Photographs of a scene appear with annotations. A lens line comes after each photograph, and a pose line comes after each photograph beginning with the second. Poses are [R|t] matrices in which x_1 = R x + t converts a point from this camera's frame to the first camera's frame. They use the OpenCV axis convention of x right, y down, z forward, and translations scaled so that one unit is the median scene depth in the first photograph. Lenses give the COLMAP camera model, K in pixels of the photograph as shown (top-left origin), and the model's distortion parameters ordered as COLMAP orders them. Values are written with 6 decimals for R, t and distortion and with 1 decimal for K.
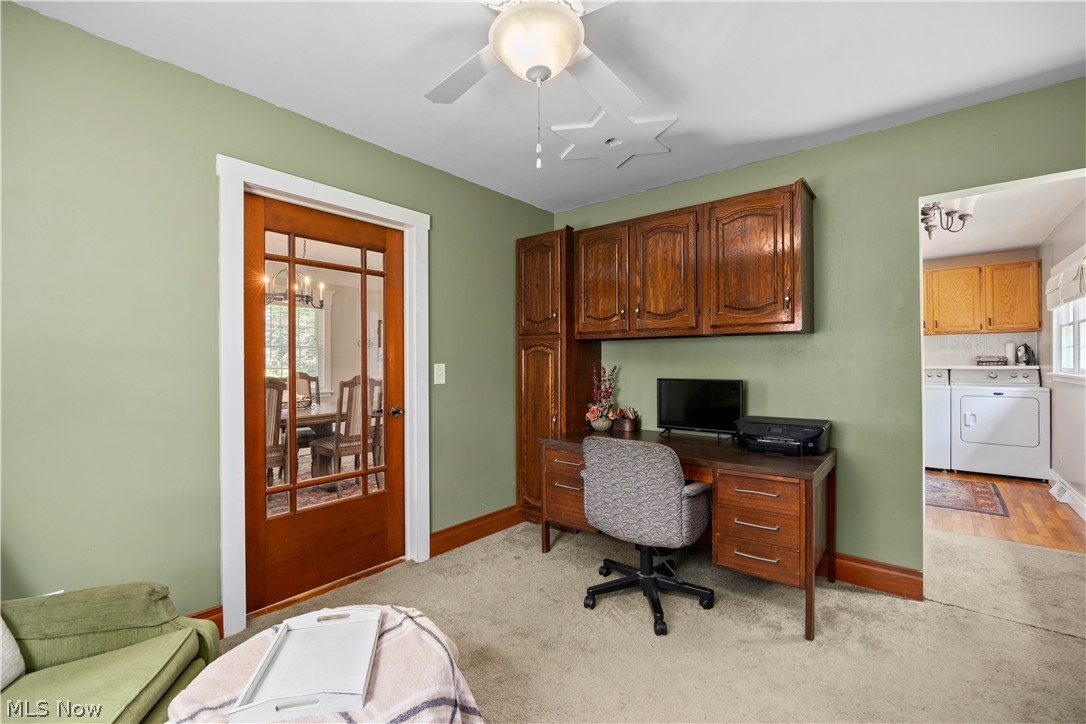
lens RADIAL K [[466.8, 0, 546.4], [0, 466.8, 364.4], [0, 0, 1]] dist [-0.000318, 0.000189]
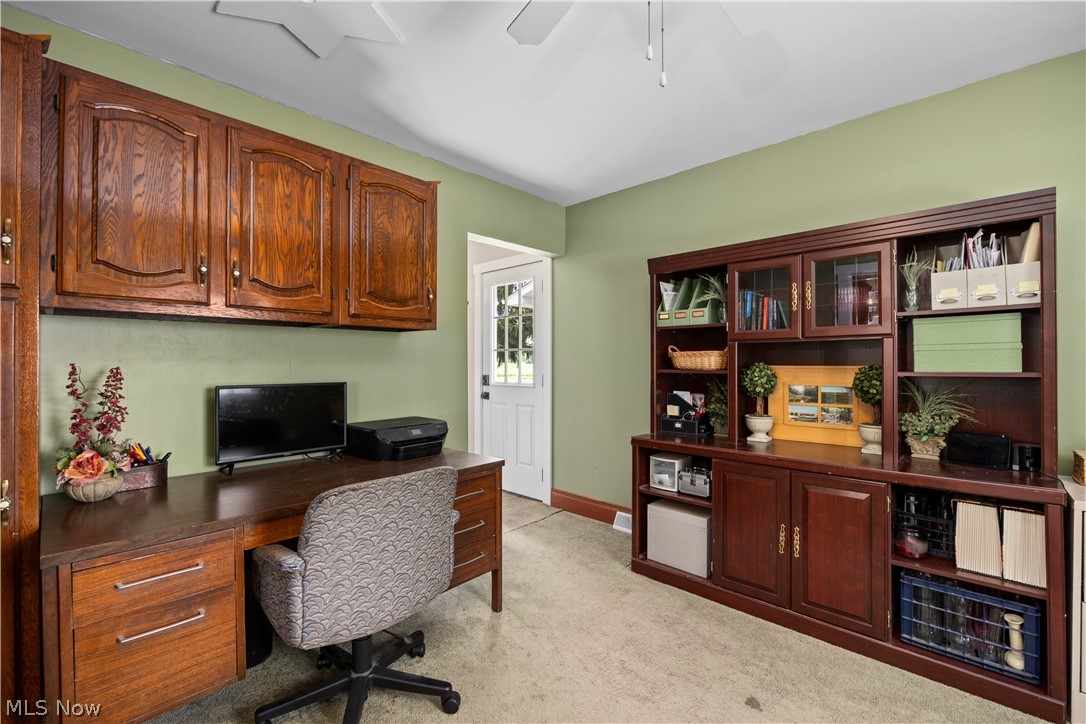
lens RADIAL K [[466.8, 0, 542.4], [0, 466.8, 359.9], [0, 0, 1]] dist [-0.000318, 0.000189]
pose [[0.080500, 0.003412, 0.996749, -0.362102], [-0.000035, 0.999994, -0.003420, -0.002363], [-0.996755, 0.000240, 0.080500, 0.547006]]
